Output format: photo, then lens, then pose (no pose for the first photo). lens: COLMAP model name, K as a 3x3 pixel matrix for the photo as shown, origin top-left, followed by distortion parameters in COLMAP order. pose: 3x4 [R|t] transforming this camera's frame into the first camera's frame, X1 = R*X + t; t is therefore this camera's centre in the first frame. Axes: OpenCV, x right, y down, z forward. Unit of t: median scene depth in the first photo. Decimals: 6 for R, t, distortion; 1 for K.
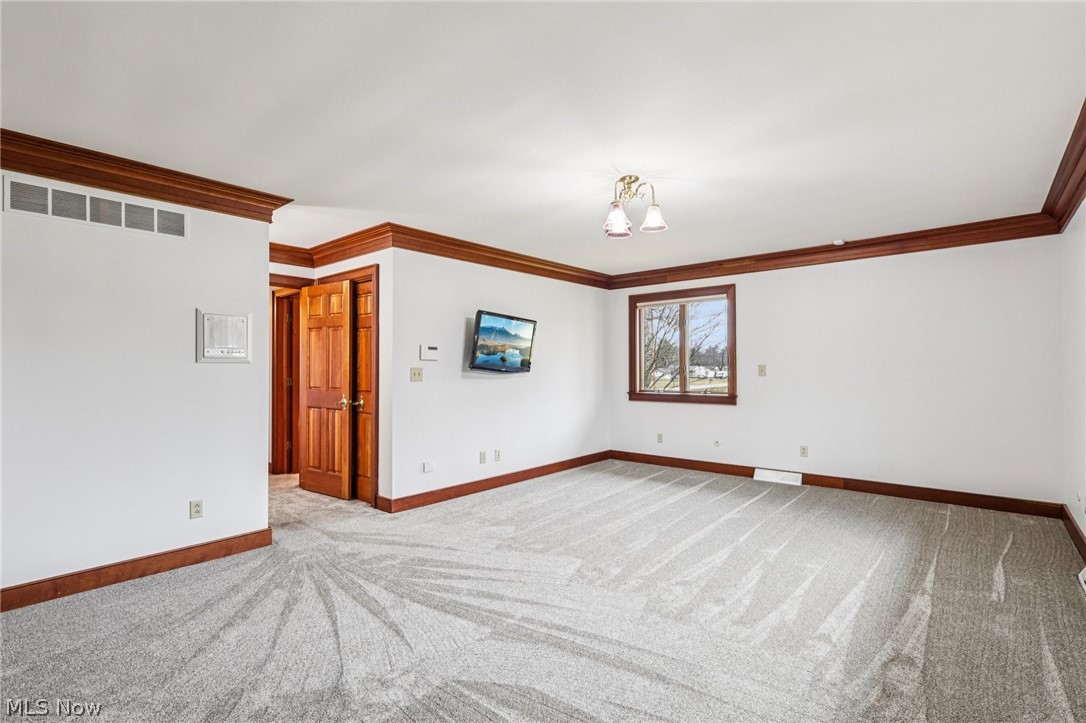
lens RADIAL K [[507.3, 0, 541.3], [0, 507.3, 365.0], [0, 0, 1]] dist [0.000903, 0.000375]
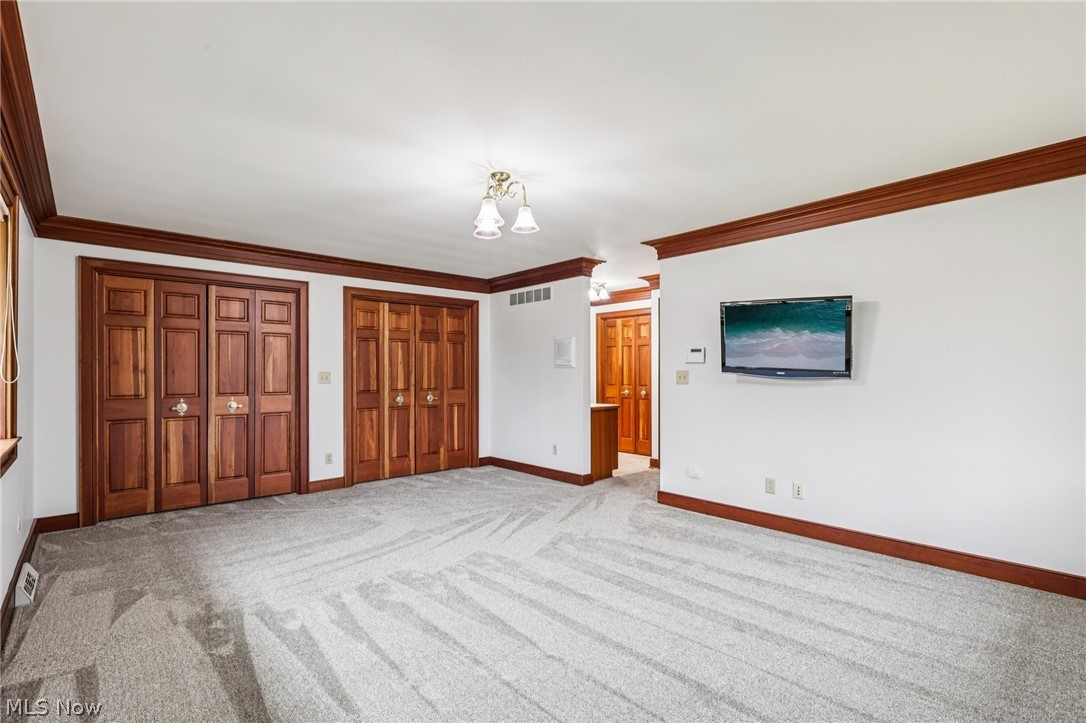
lens RADIAL K [[507.3, 0, 541.3], [0, 507.3, 365.0], [0, 0, 1]] dist [0.000903, 0.000375]
pose [[-0.120056, -0.009422, -0.992722, 1.119003], [0.005018, 0.999936, -0.010097, 0.003842], [0.992754, -0.006193, -0.120001, 1.185774]]
